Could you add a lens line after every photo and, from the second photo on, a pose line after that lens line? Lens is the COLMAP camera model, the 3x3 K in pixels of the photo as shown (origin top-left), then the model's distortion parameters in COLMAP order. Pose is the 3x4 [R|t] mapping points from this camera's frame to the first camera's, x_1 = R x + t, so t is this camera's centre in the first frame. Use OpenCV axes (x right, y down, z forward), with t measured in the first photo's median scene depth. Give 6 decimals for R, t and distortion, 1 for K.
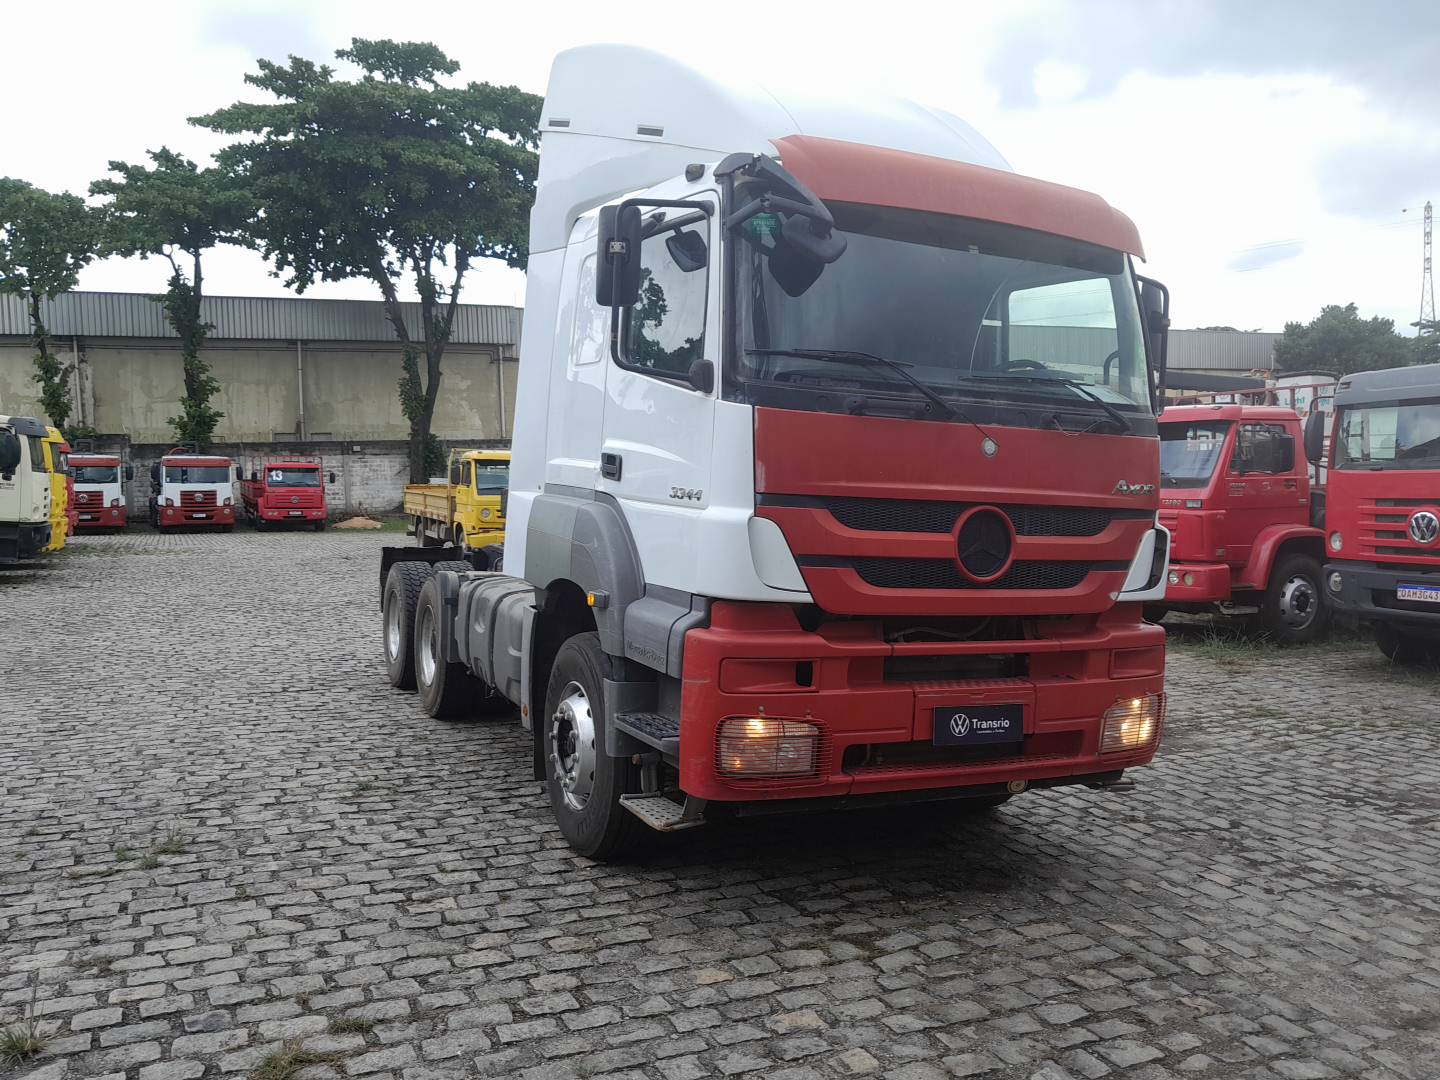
lens RADIAL K [[1134.6, 0, 711.1], [0, 1134.6, 544.3], [0, 0, 1]] dist [-0.001484, -0.007552]
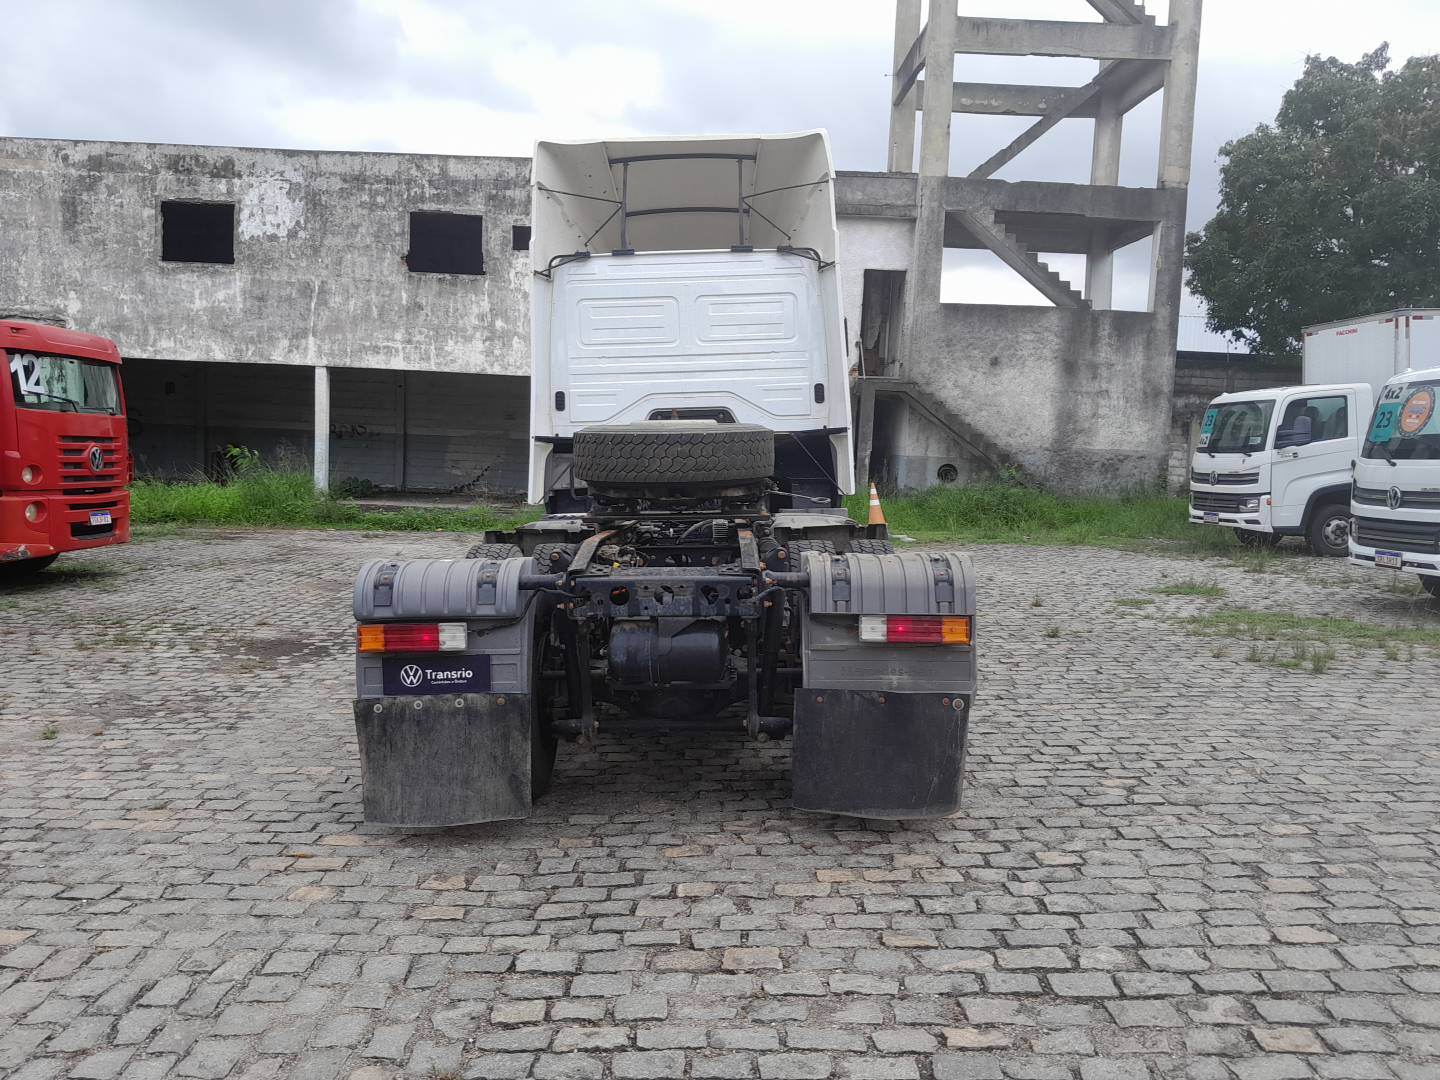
lens RADIAL K [[1129.0, 0, 714.7], [0, 1129.0, 546.1], [0, 0, 1]] dist [0.025256, -0.055393]
pose [[-0.900939, -0.049331, 0.431132, -0.597067], [0.011712, 0.990391, 0.137798, -0.090123], [-0.433787, 0.129197, -0.891705, 1.971658]]
